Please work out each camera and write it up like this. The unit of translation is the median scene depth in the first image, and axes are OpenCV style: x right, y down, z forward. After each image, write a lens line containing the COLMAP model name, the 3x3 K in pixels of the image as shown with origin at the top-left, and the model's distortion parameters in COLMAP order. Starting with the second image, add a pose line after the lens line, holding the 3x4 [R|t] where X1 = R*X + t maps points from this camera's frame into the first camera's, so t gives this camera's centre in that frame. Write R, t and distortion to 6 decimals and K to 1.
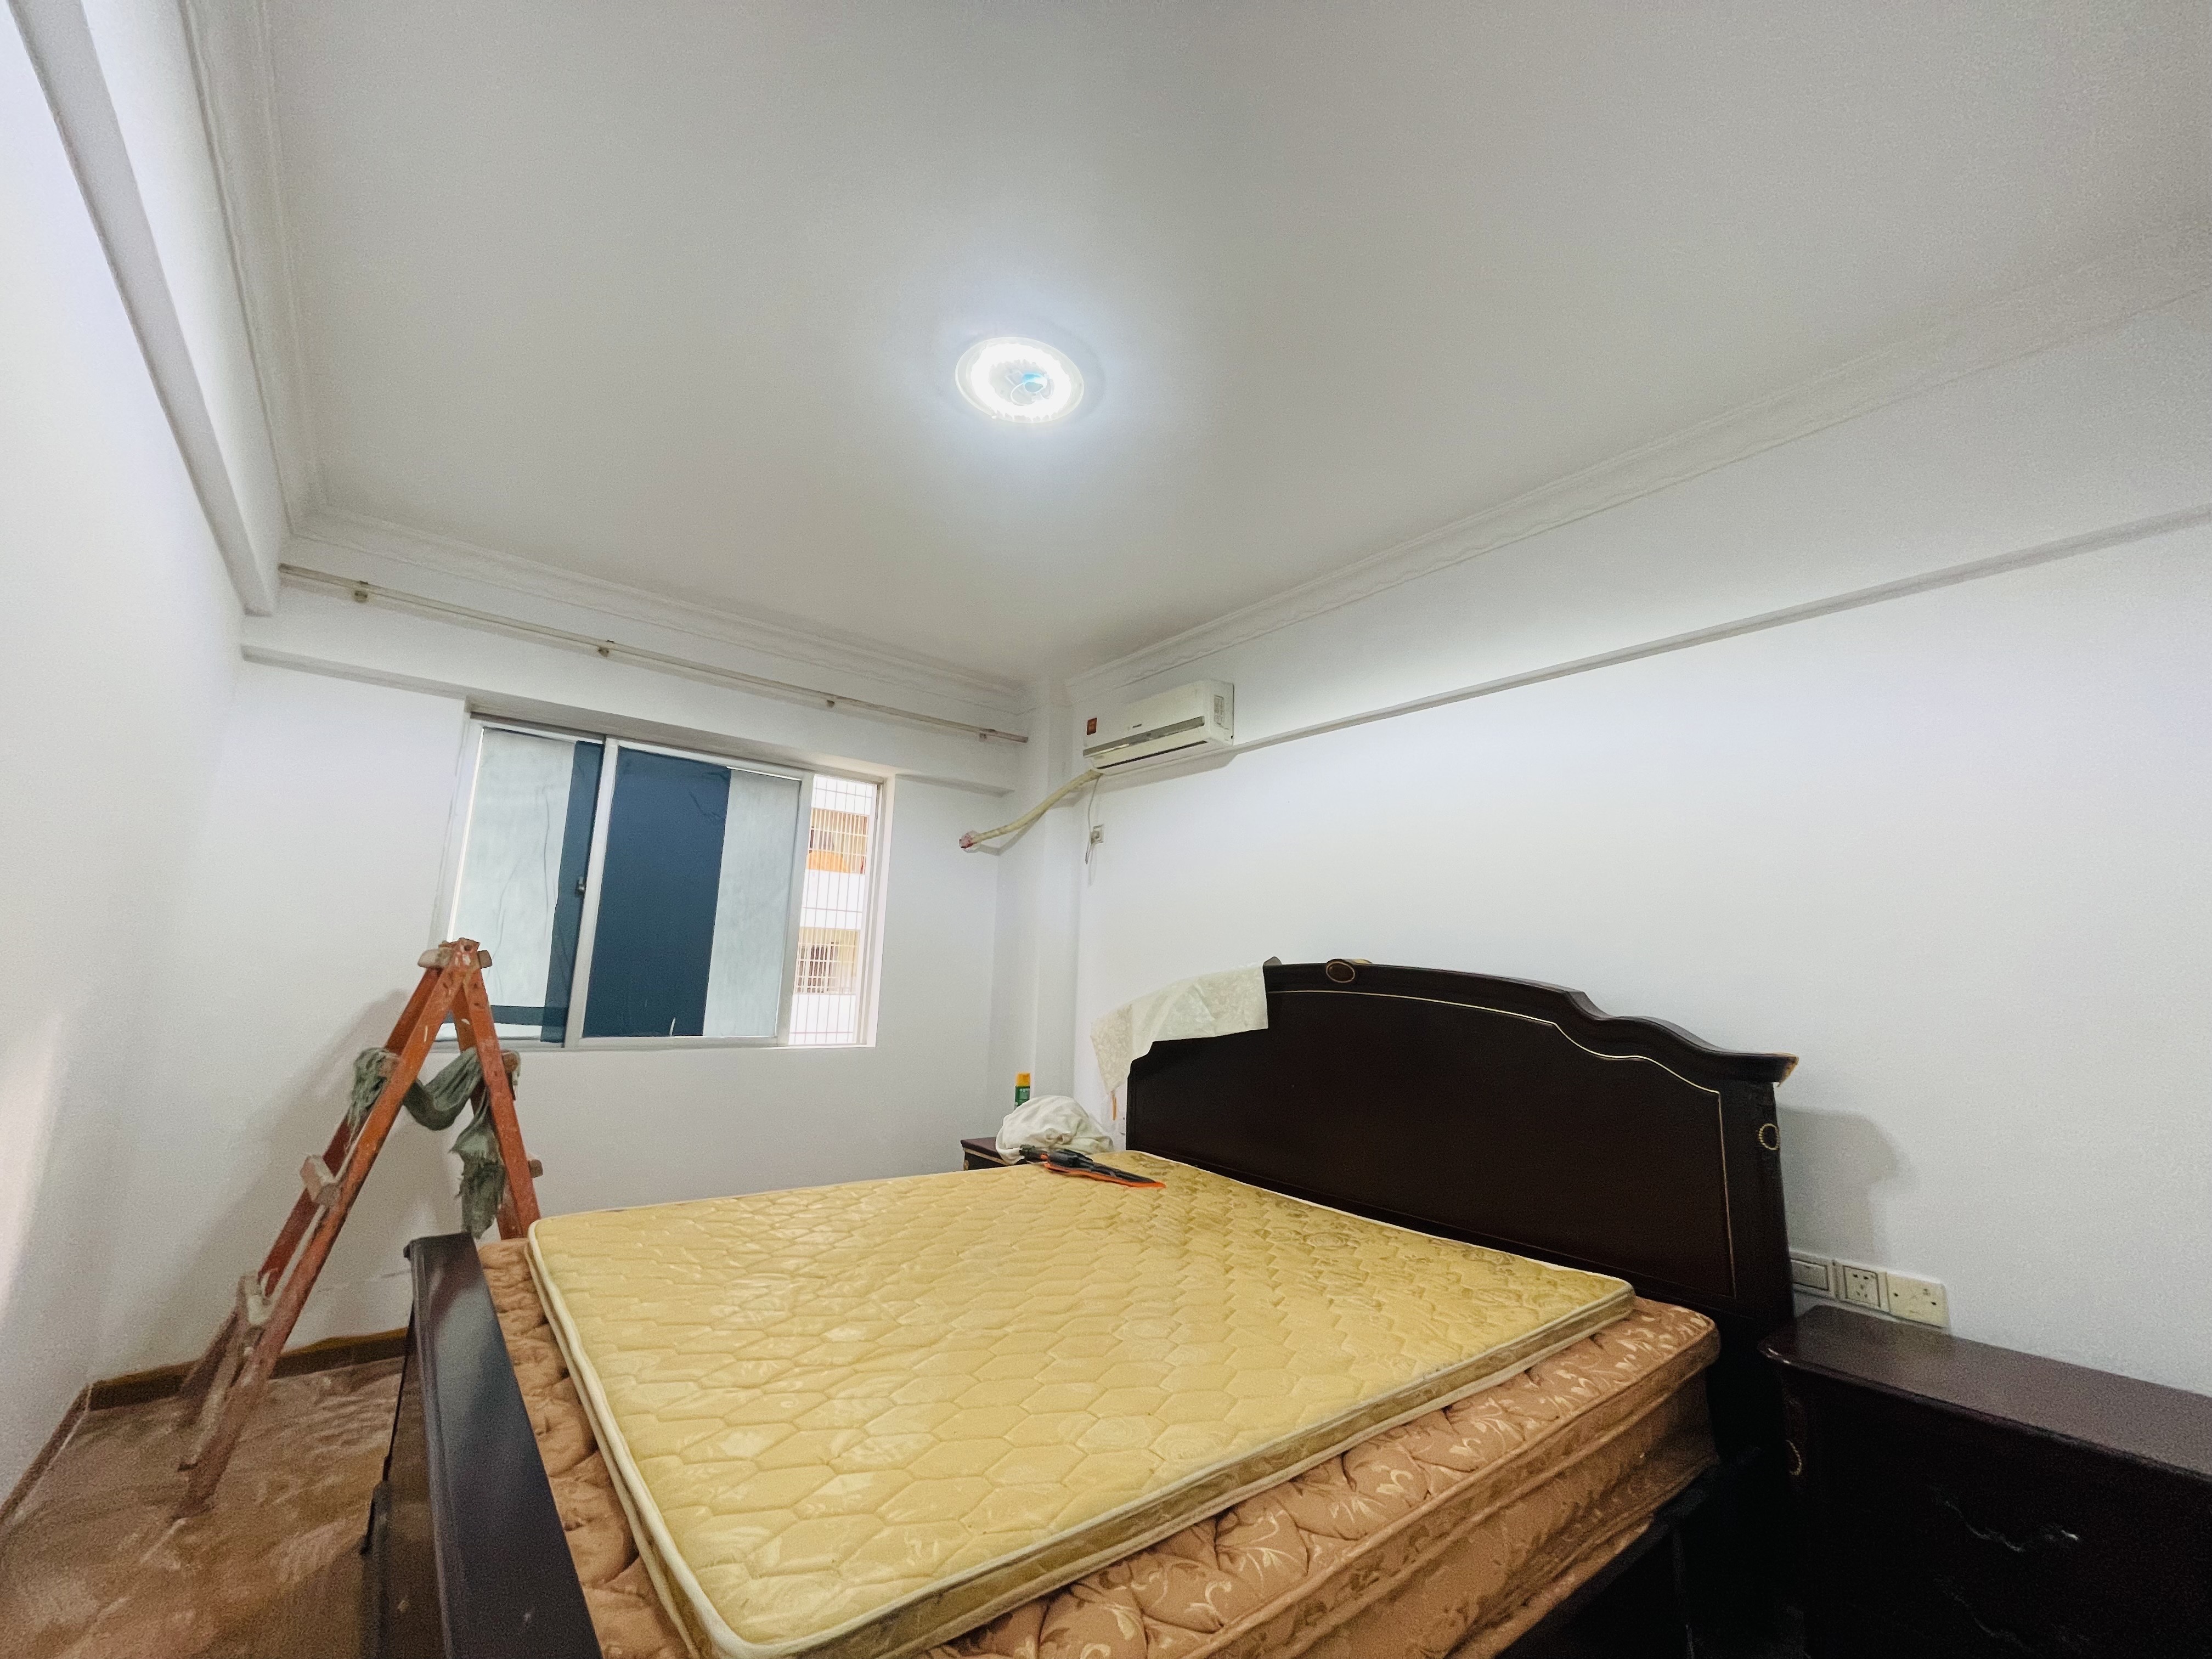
lens RADIAL K [[888.4, 0, 1107.5], [0, 888.4, 826.5], [0, 0, 1]] dist [-0.000783, -0.000263]
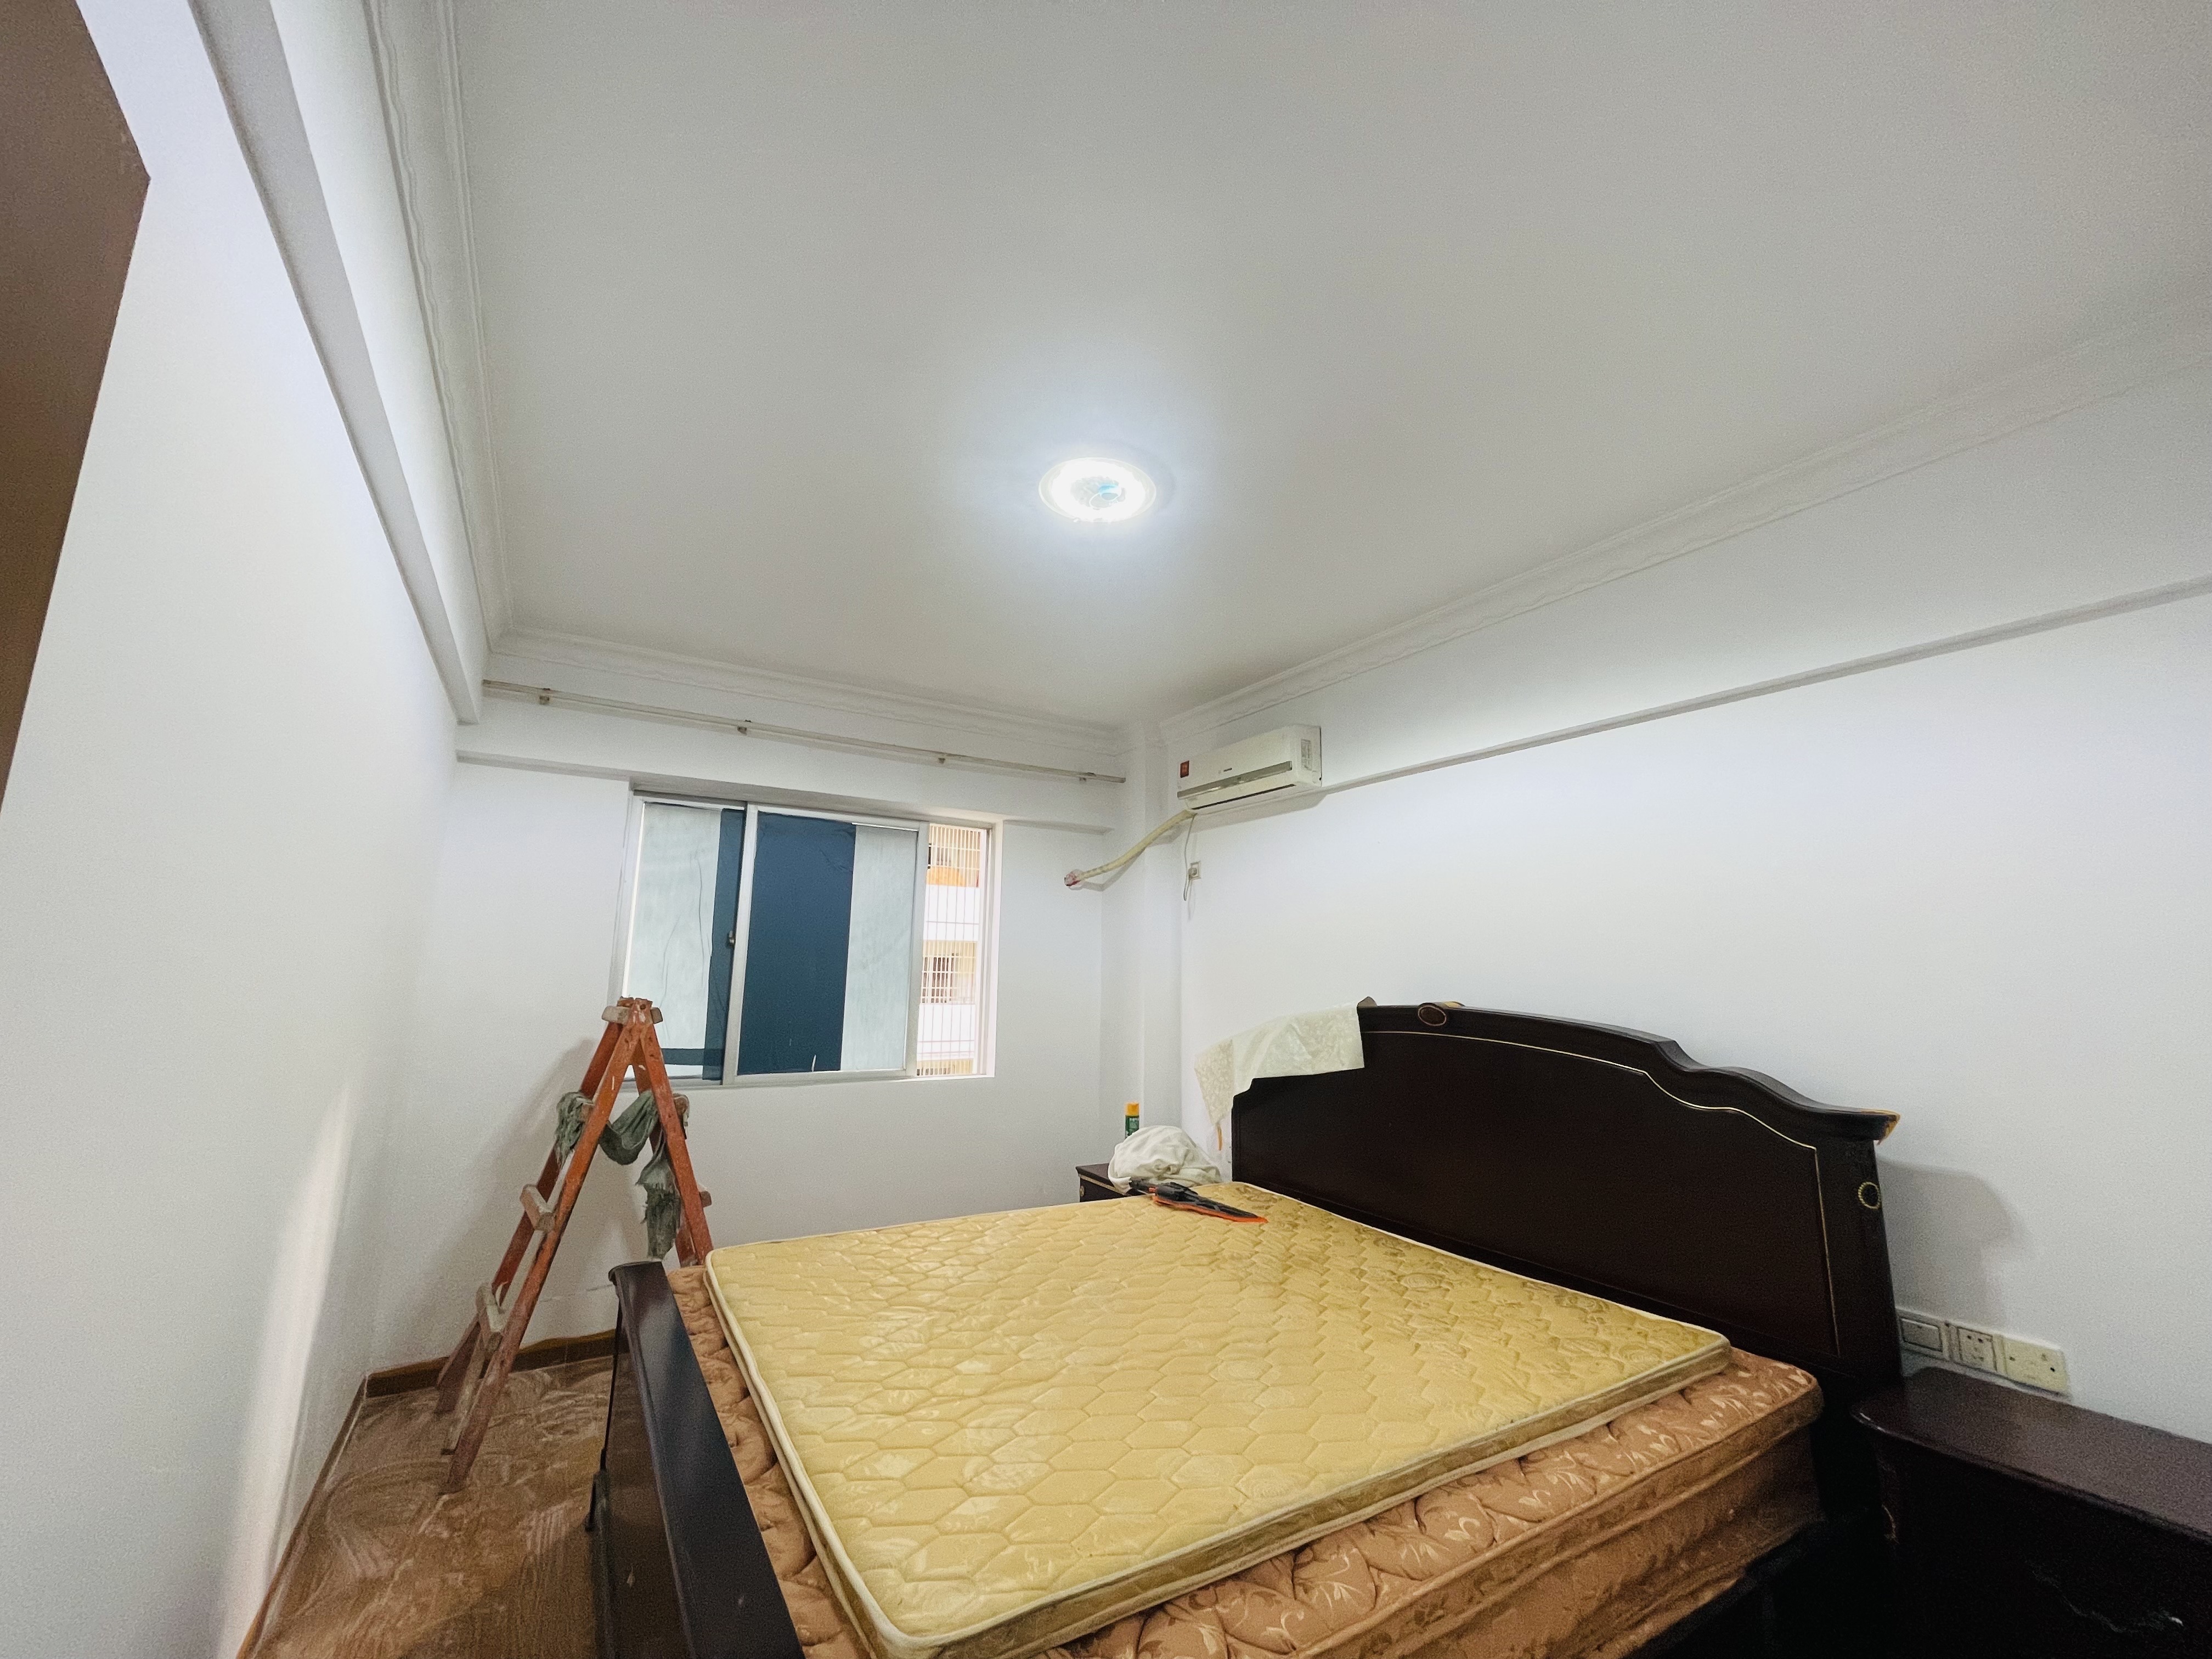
lens RADIAL K [[888.4, 0, 1105.8], [0, 888.4, 827.9], [0, 0, 1]] dist [-0.000783, -0.000263]
pose [[0.991518, -0.039418, -0.123849, 0.031821], [0.039223, 0.999222, -0.004019, -0.083023], [0.123912, -0.000872, 0.992293, -0.085649]]
